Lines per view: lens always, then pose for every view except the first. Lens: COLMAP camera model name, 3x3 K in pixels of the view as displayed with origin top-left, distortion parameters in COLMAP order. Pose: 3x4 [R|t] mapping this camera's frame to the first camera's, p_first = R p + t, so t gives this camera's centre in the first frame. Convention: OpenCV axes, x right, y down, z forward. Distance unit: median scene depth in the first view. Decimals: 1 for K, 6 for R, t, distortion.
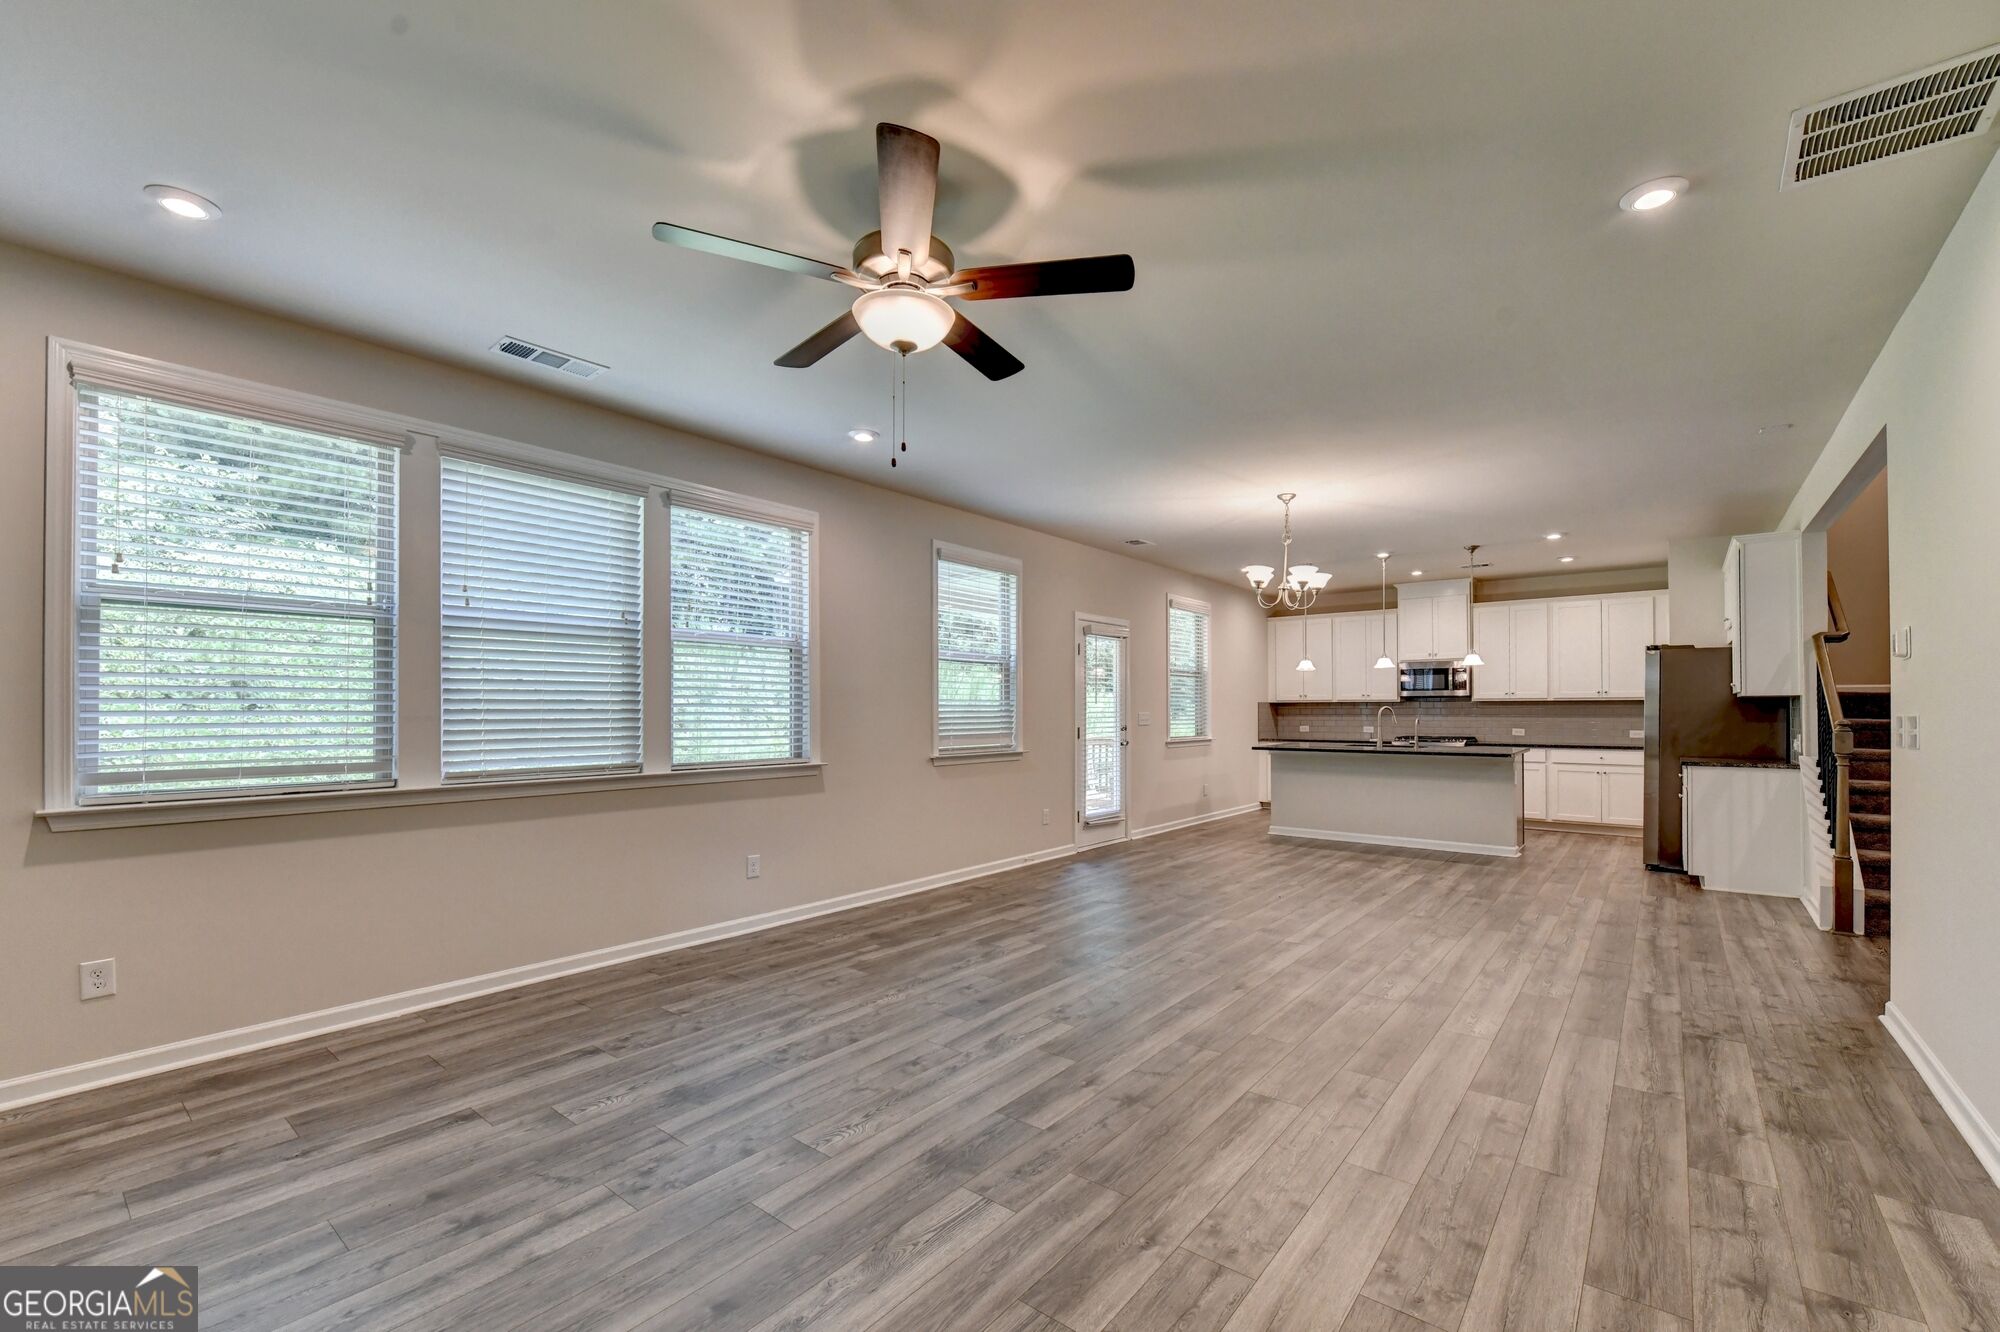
lens RADIAL K [[827.7, 0, 1006.5], [0, 827.7, 705.6], [0, 0, 1]] dist [-0.010874, -0.000080]
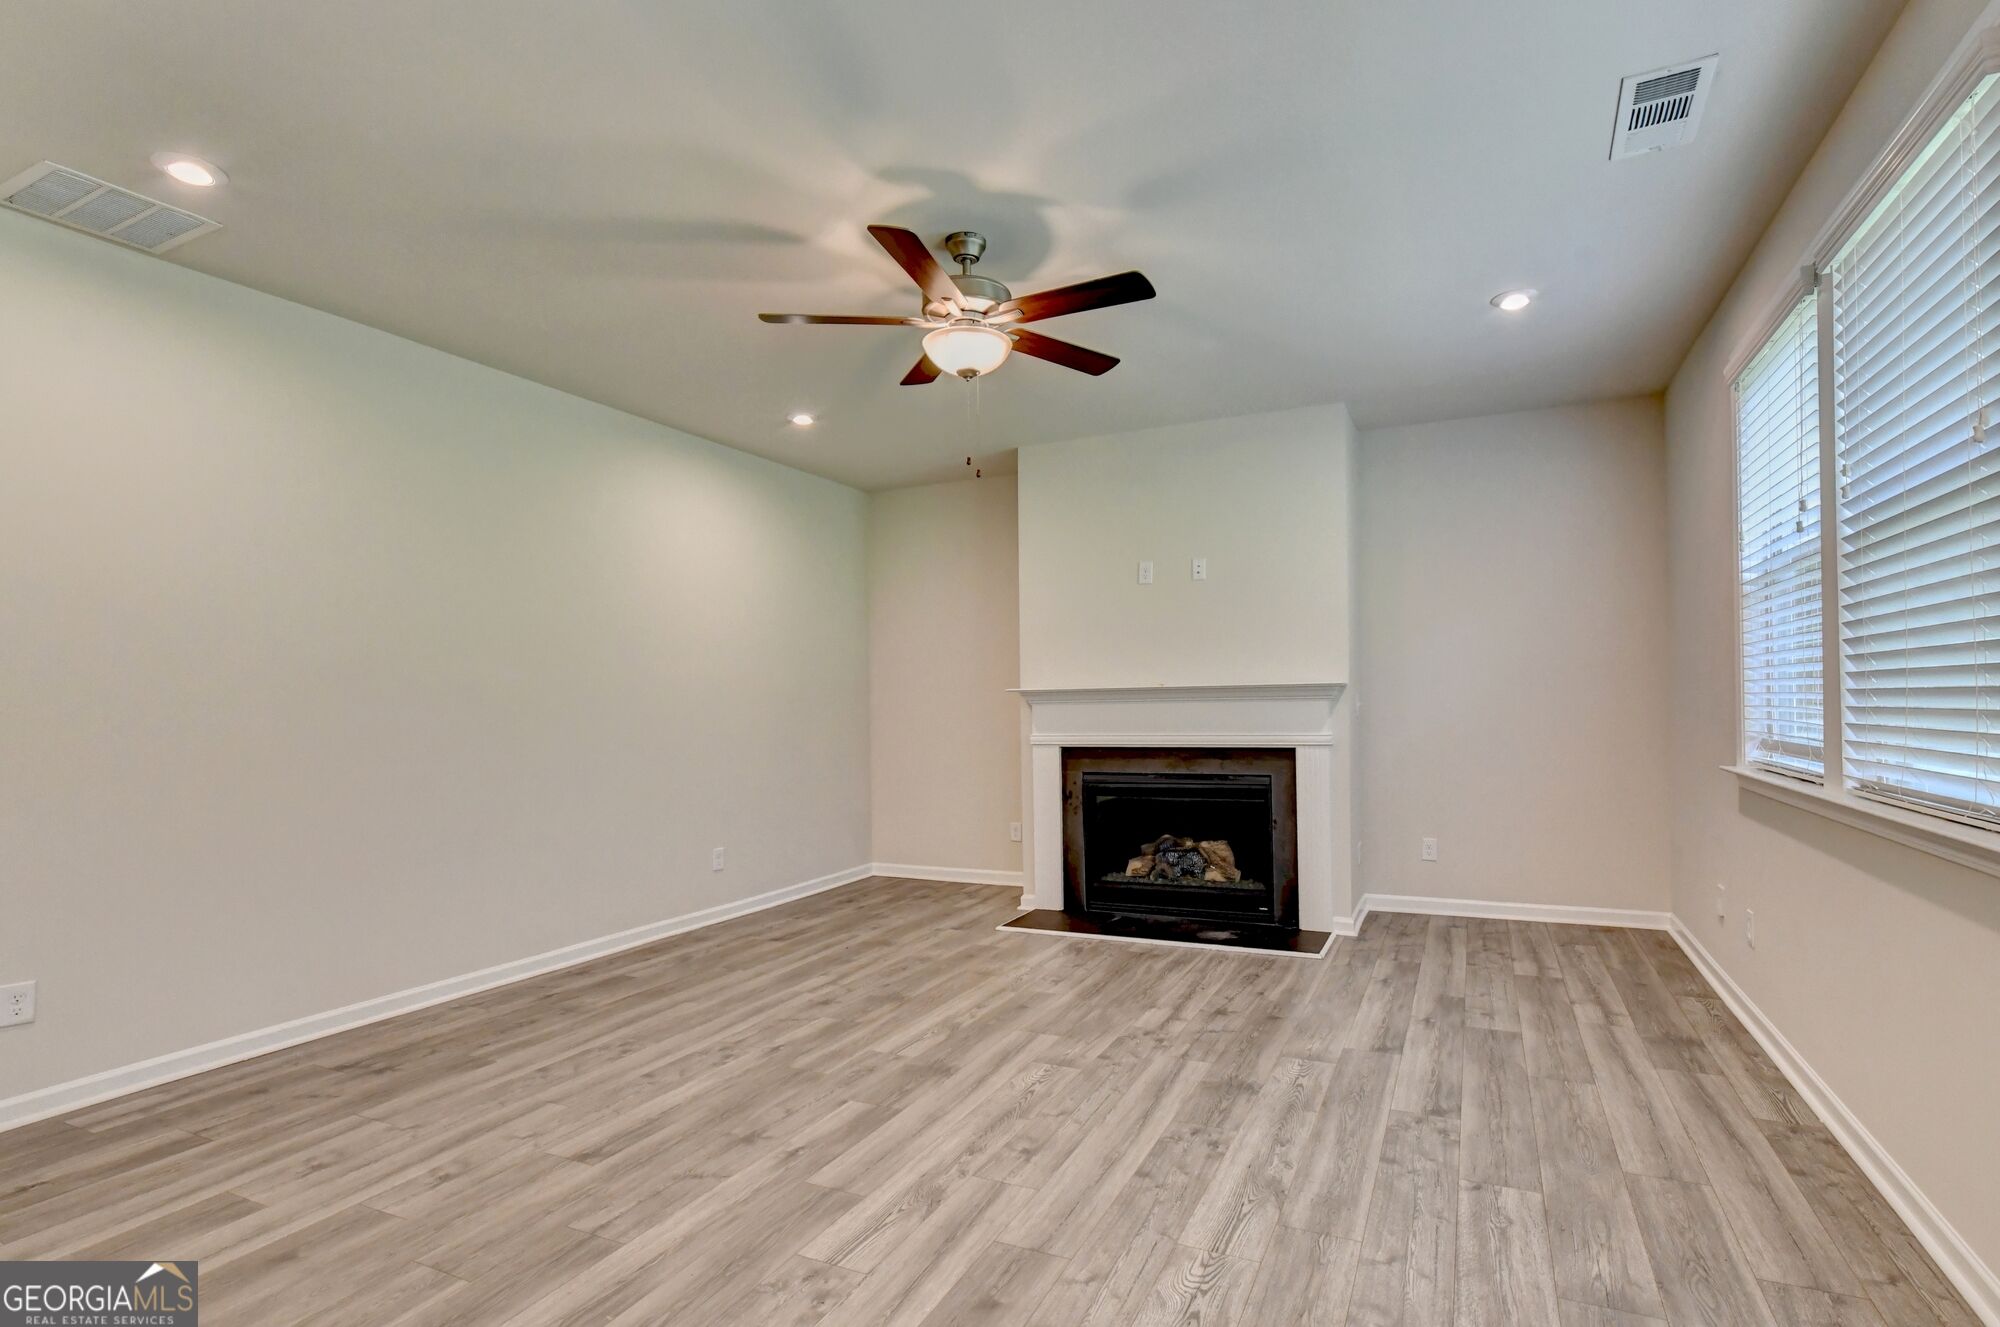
lens RADIAL K [[833.8, 0, 1003.2], [0, 833.8, 712.0], [0, 0, 1]] dist [-0.001787, -0.000200]
pose [[-0.971842, 0.020137, -0.234771, 0.087115], [0.018919, 0.999793, 0.007439, 0.029650], [0.234873, 0.002788, -0.972022, 1.894596]]
